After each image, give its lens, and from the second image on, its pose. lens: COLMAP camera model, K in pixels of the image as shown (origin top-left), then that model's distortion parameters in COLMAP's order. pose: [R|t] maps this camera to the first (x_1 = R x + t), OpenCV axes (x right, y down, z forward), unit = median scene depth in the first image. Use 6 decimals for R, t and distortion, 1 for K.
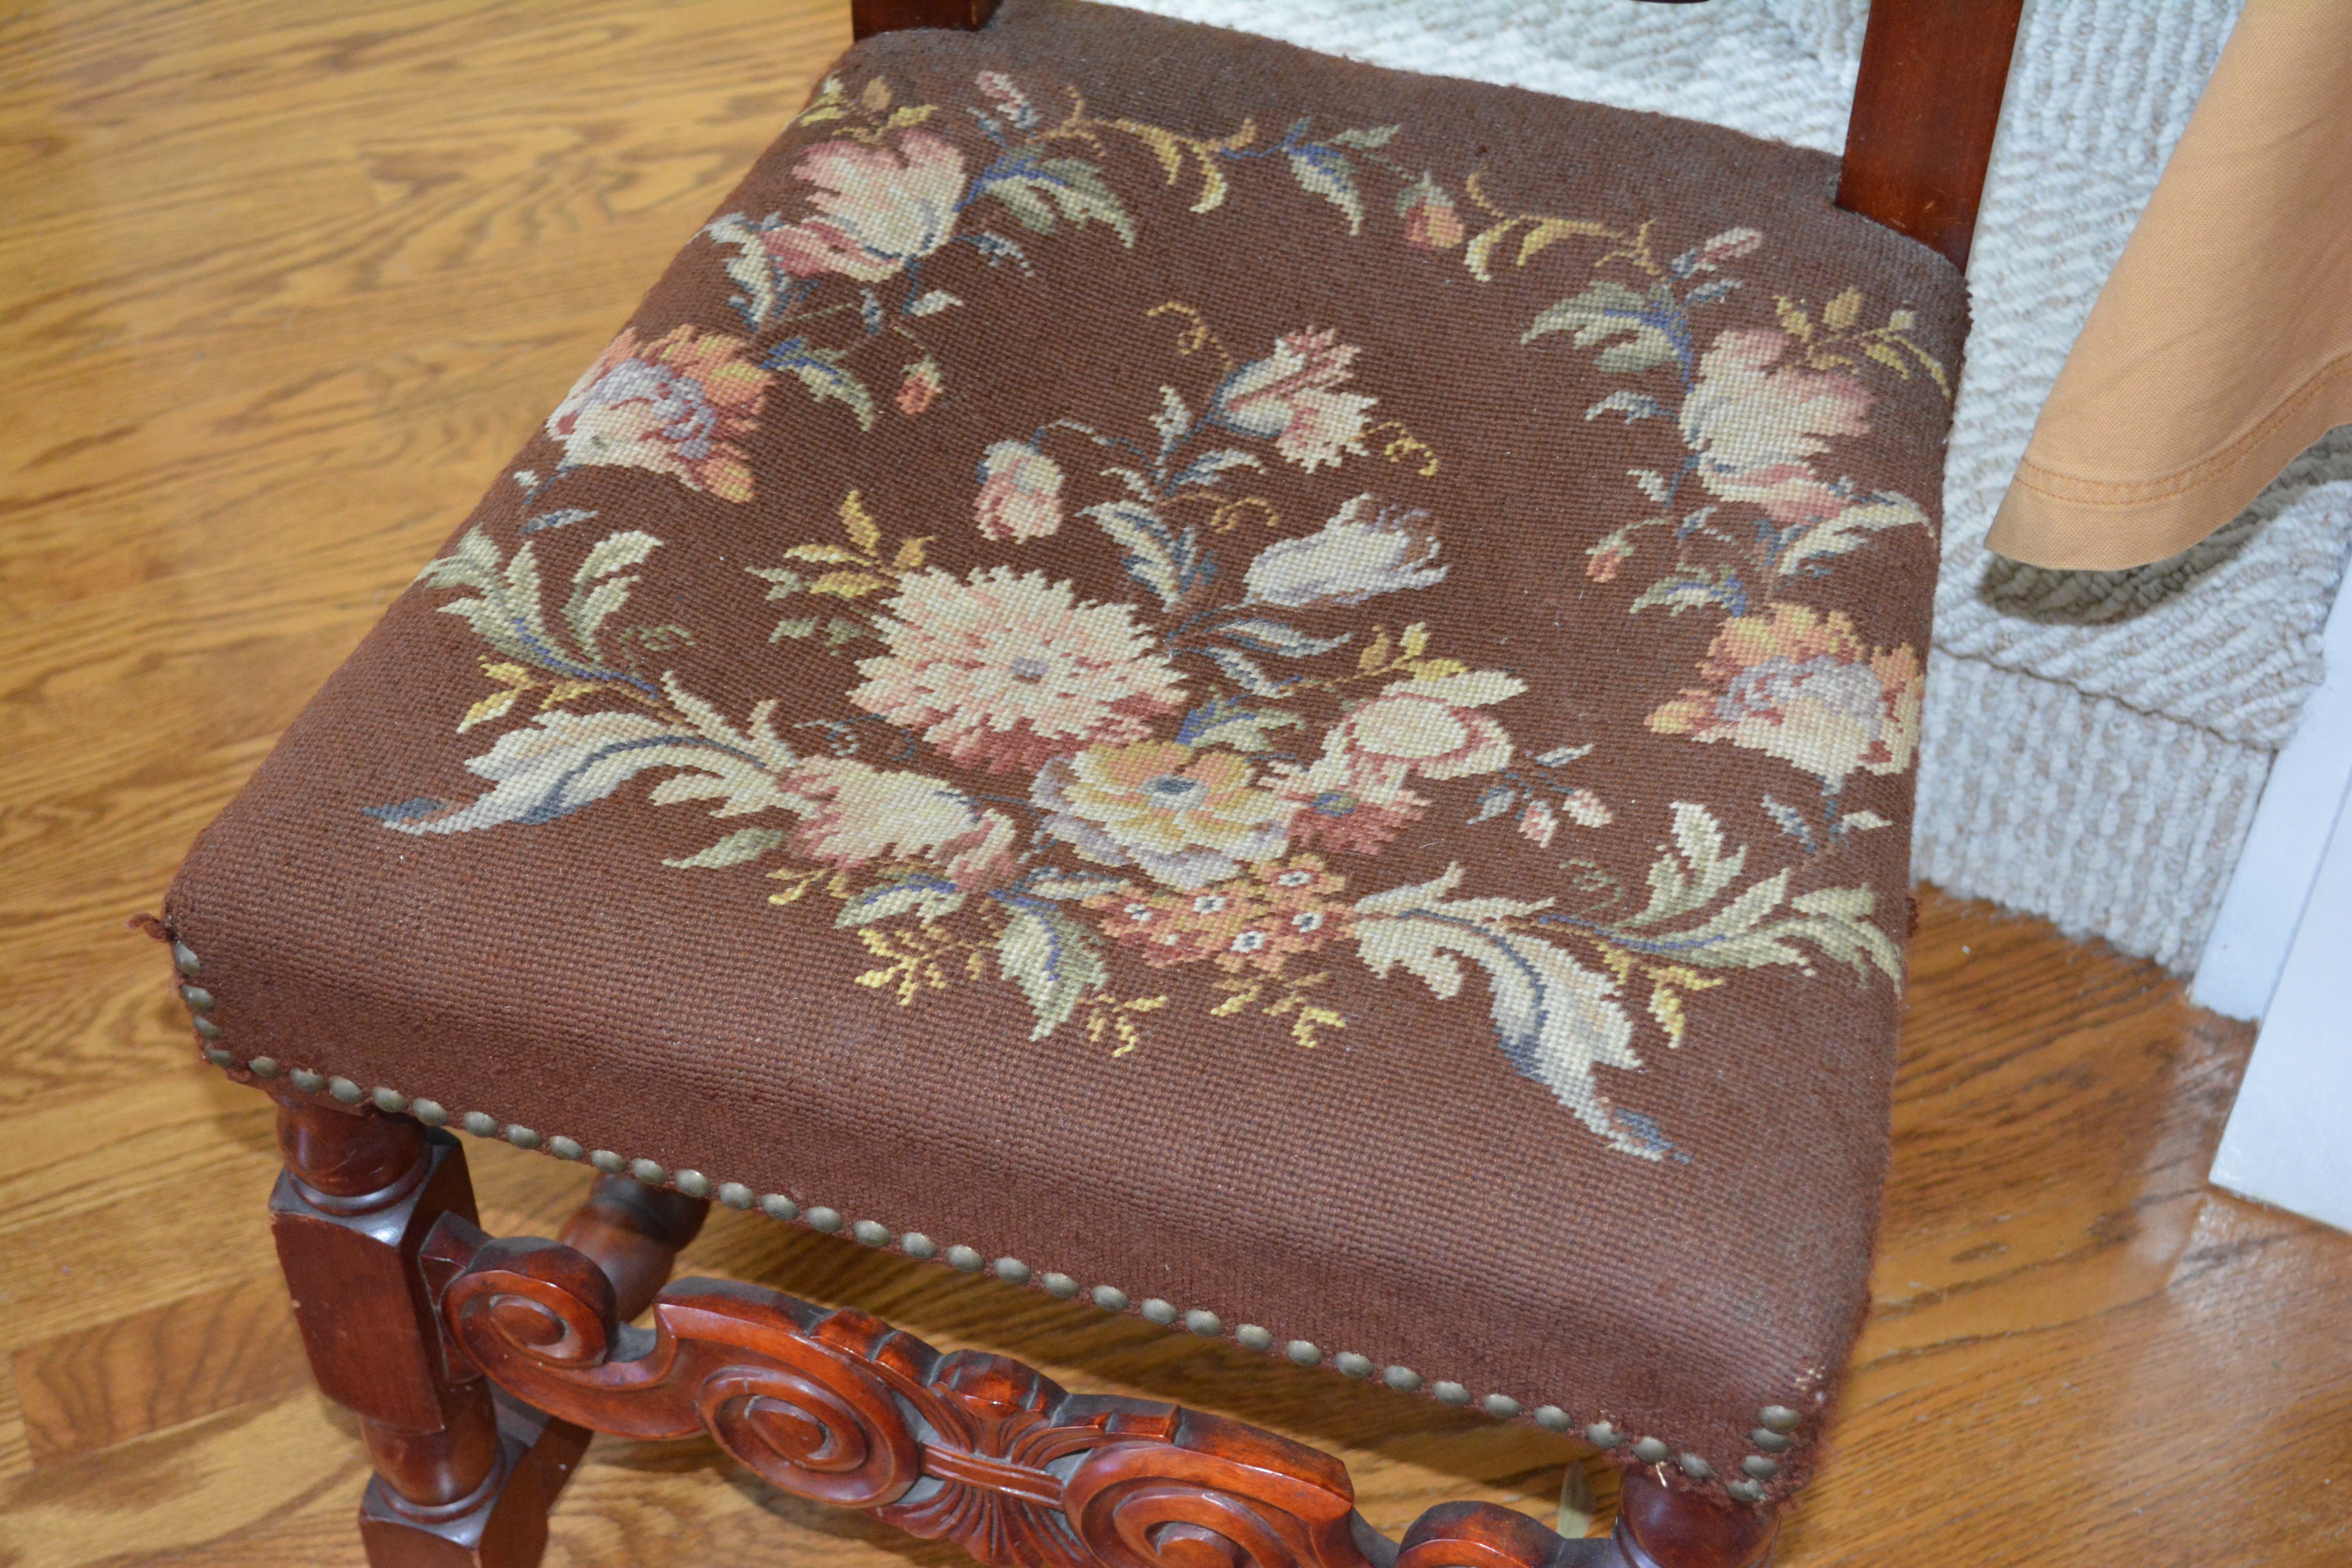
lens RADIAL K [[3783.7, 0, 1176.0], [0, 3783.7, 784.0], [0, 0, 1]] dist [-0.012828, 0.073695]
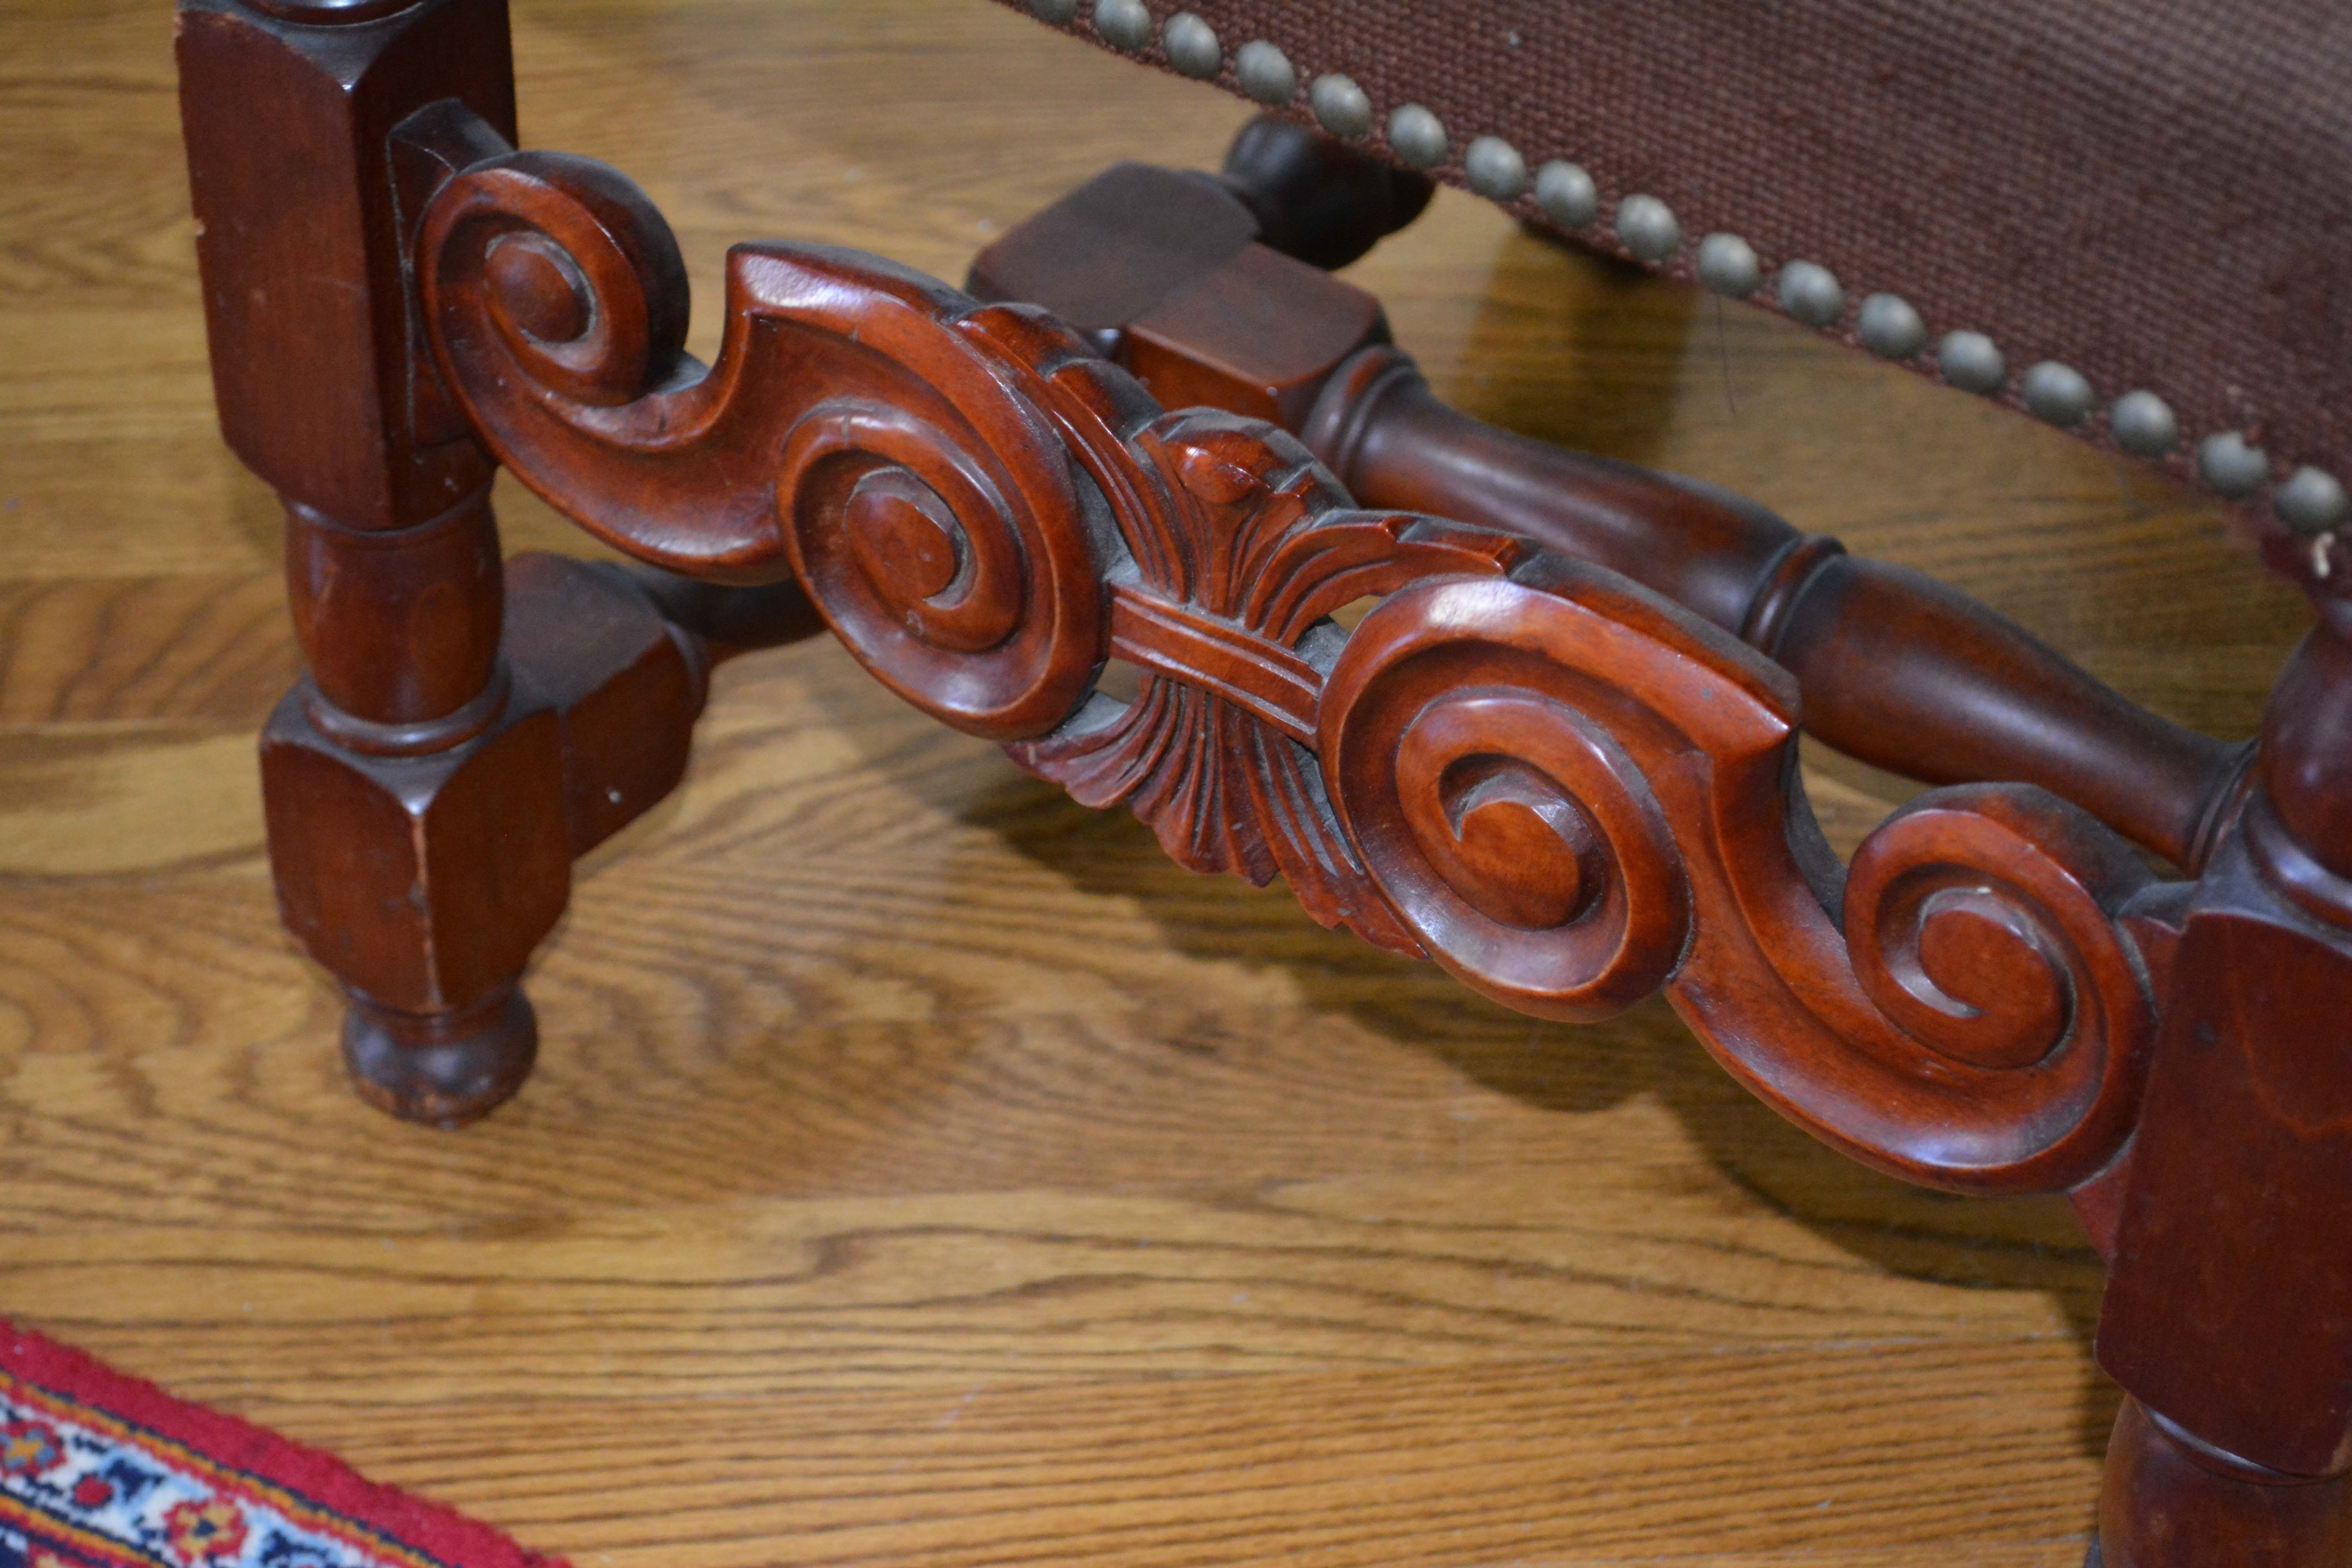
lens RADIAL K [[5358.3, 0, 1176.0], [0, 5358.3, 784.0], [0, 0, 1]] dist [0.026476, 0.188922]
pose [[0.956850, 0.204727, -0.206216, 0.141638], [-0.227863, 0.969022, -0.095263, 0.334940], [0.180325, 0.138142, 0.973858, 0.246624]]
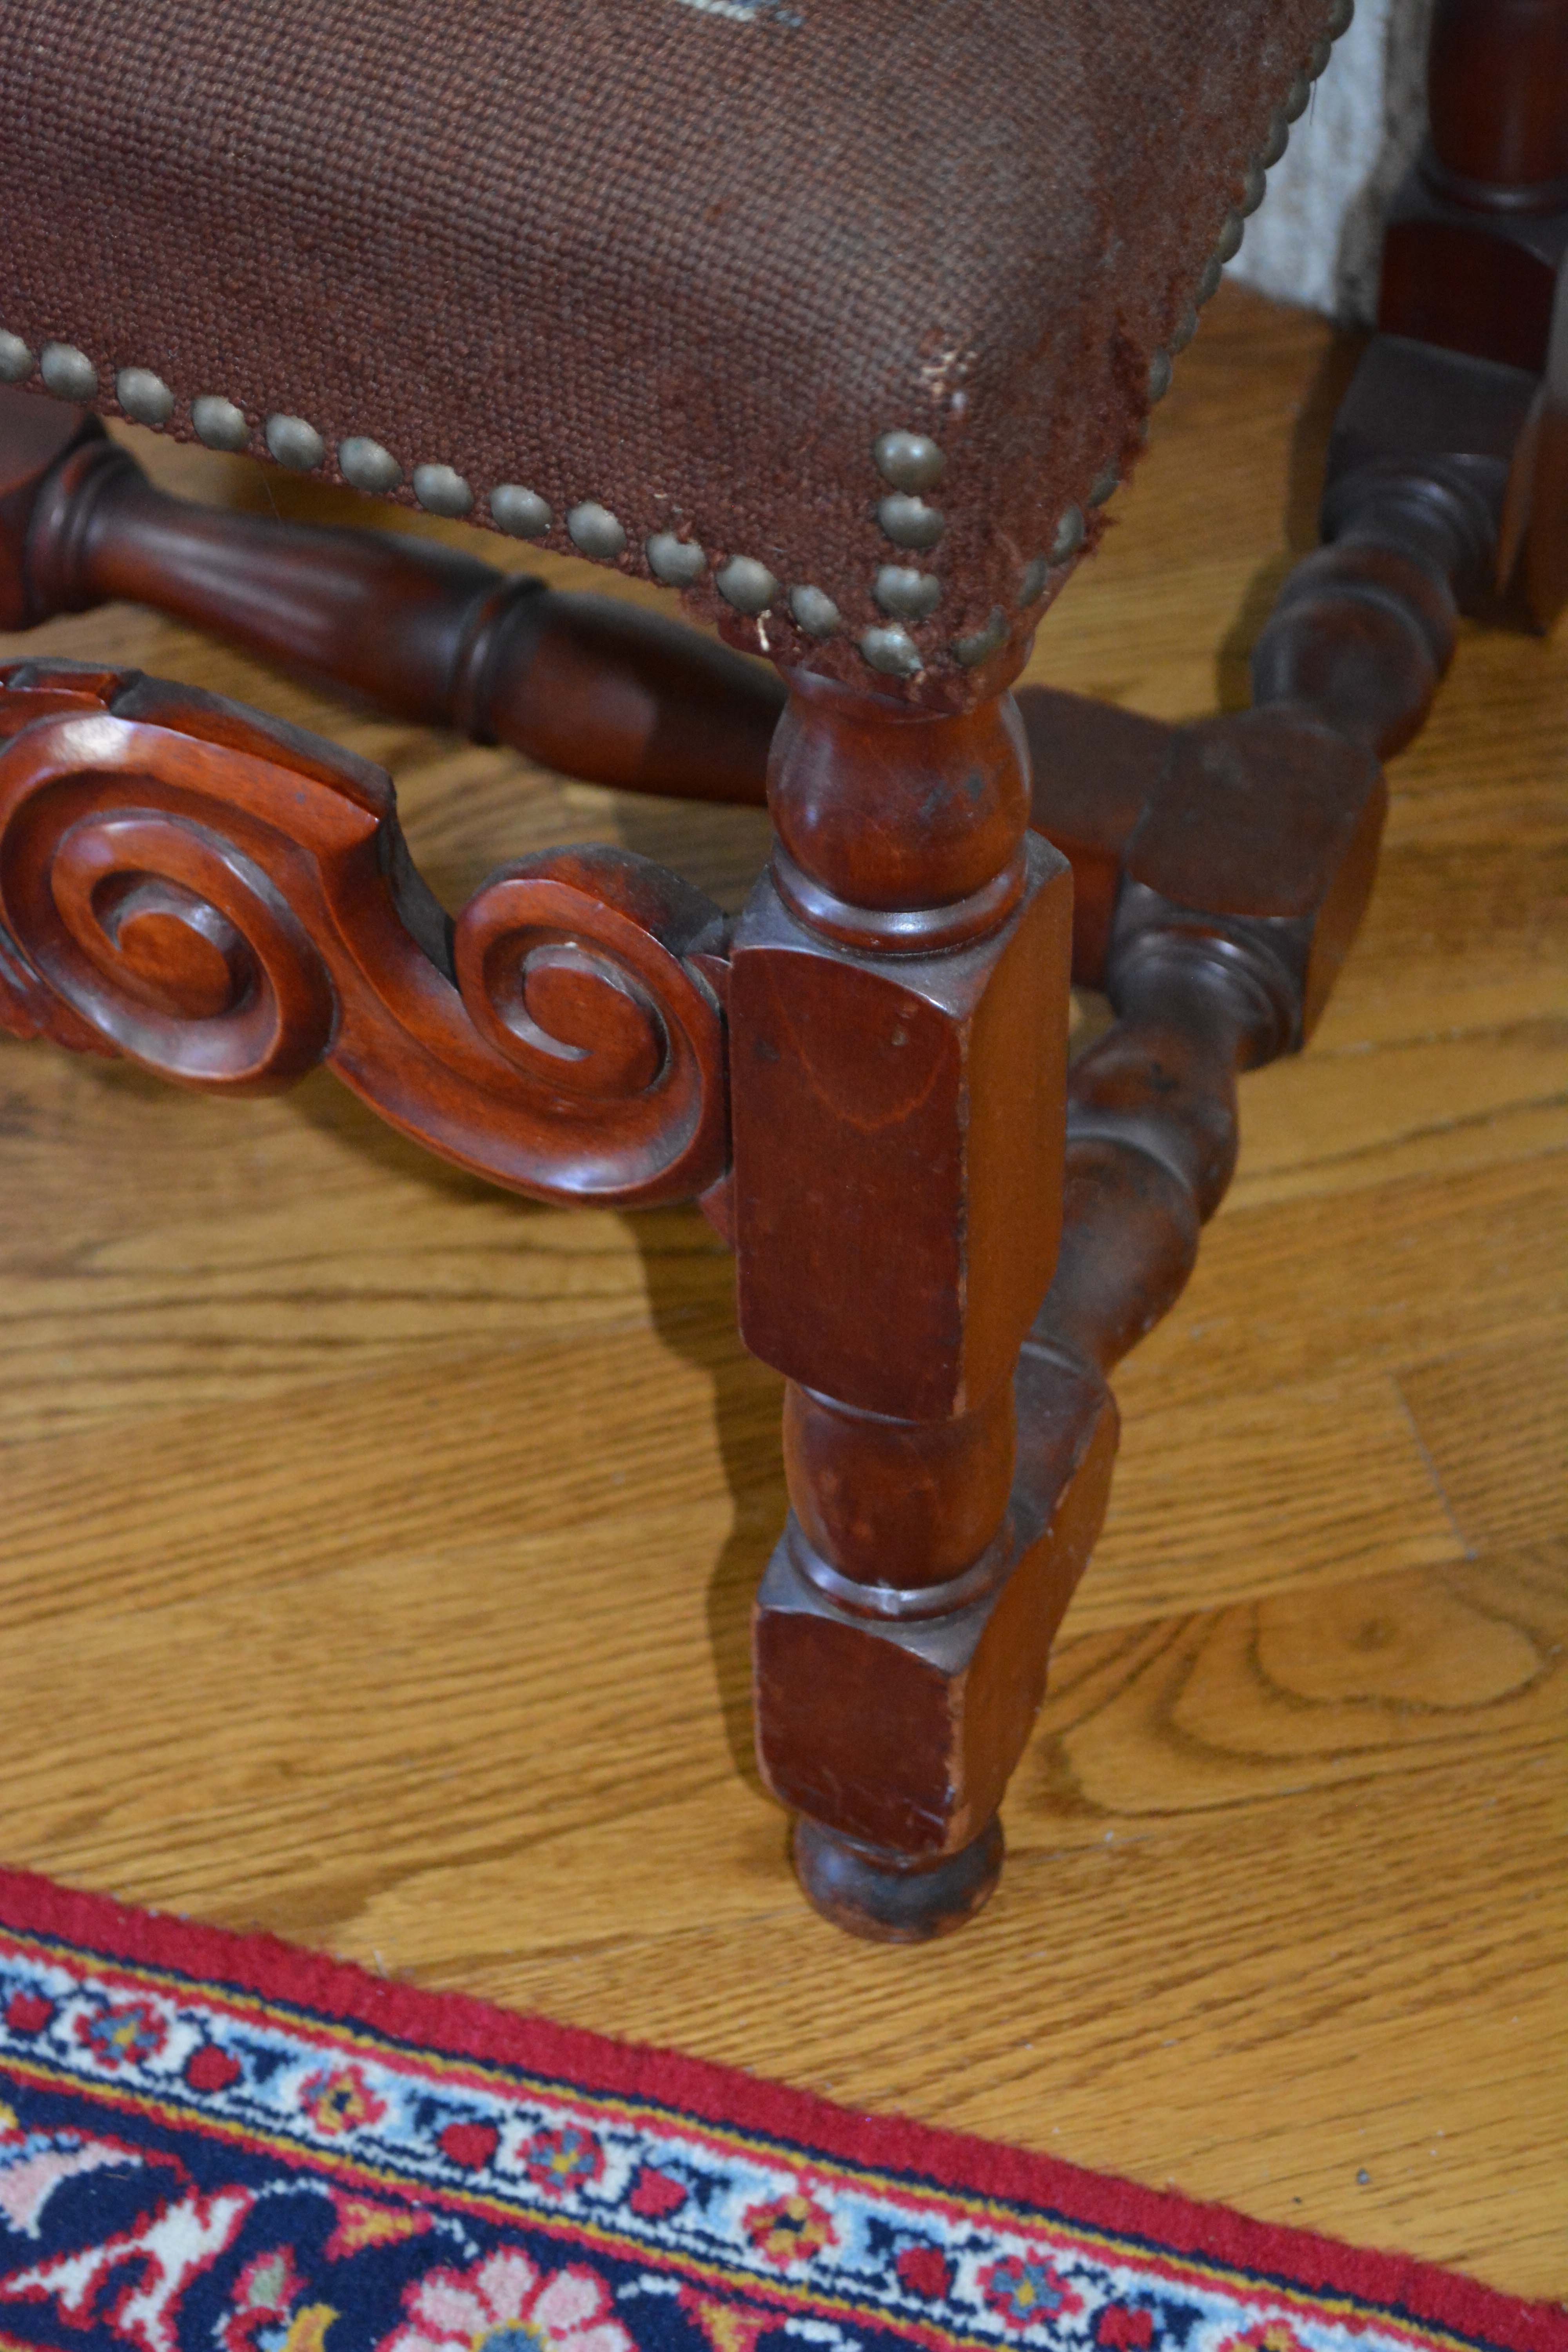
lens RADIAL K [[5358.3, 0, 784.0], [0, 5358.3, 1176.0], [0, 0, 1]] dist [0.026476, 0.188922]
pose [[0.989770, 0.086234, -0.113664, 0.243013], [-0.088836, 0.995883, -0.018023, 0.292666], [0.111642, 0.027936, 0.993356, 0.176855]]
